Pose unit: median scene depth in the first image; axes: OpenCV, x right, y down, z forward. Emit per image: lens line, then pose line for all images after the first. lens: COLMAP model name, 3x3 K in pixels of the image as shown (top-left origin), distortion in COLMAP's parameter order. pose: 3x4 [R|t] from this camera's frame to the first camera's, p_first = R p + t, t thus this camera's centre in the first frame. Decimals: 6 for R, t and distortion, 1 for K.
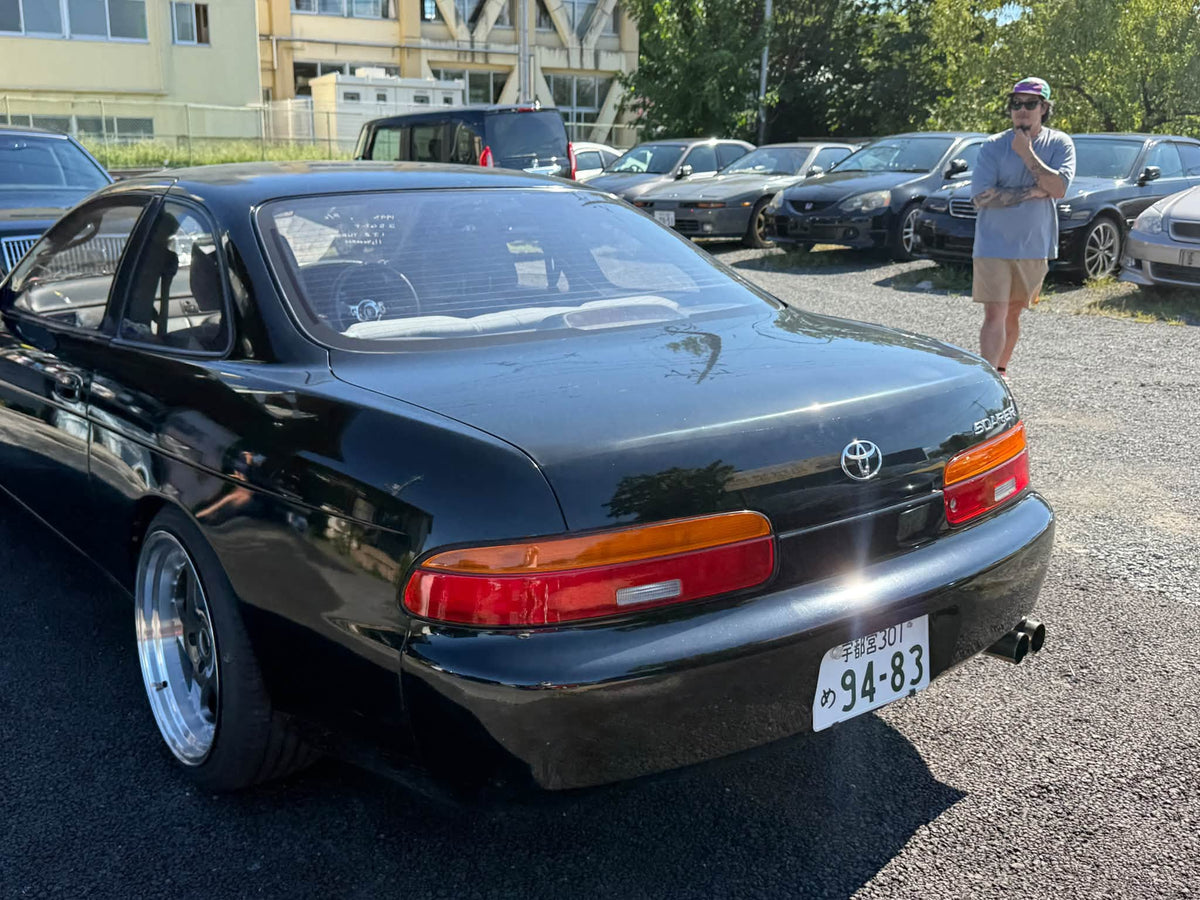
lens RADIAL K [[1213.3, 0, 600.0], [0, 1213.3, 450.0], [0, 0, 1]] dist [0.171862, -0.393783]
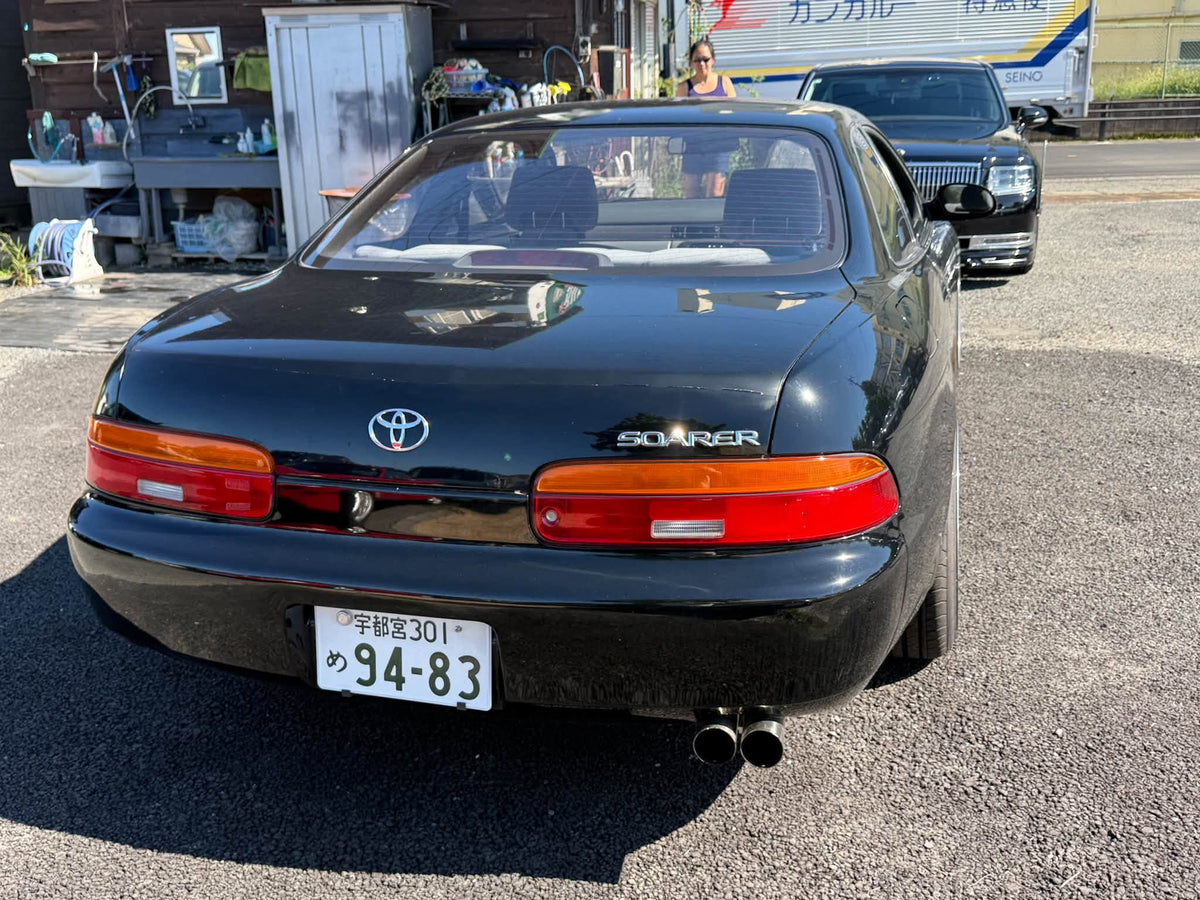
lens RADIAL K [[1207.2, 0, 601.6], [0, 1207.2, 442.6], [0, 0, 1]] dist [0.144046, -0.285675]
pose [[0.567583, 0.213521, -0.795147, 0.124543], [-0.172293, 0.975205, 0.138888, -0.016374], [0.805087, 0.058168, 0.590298, 0.071072]]
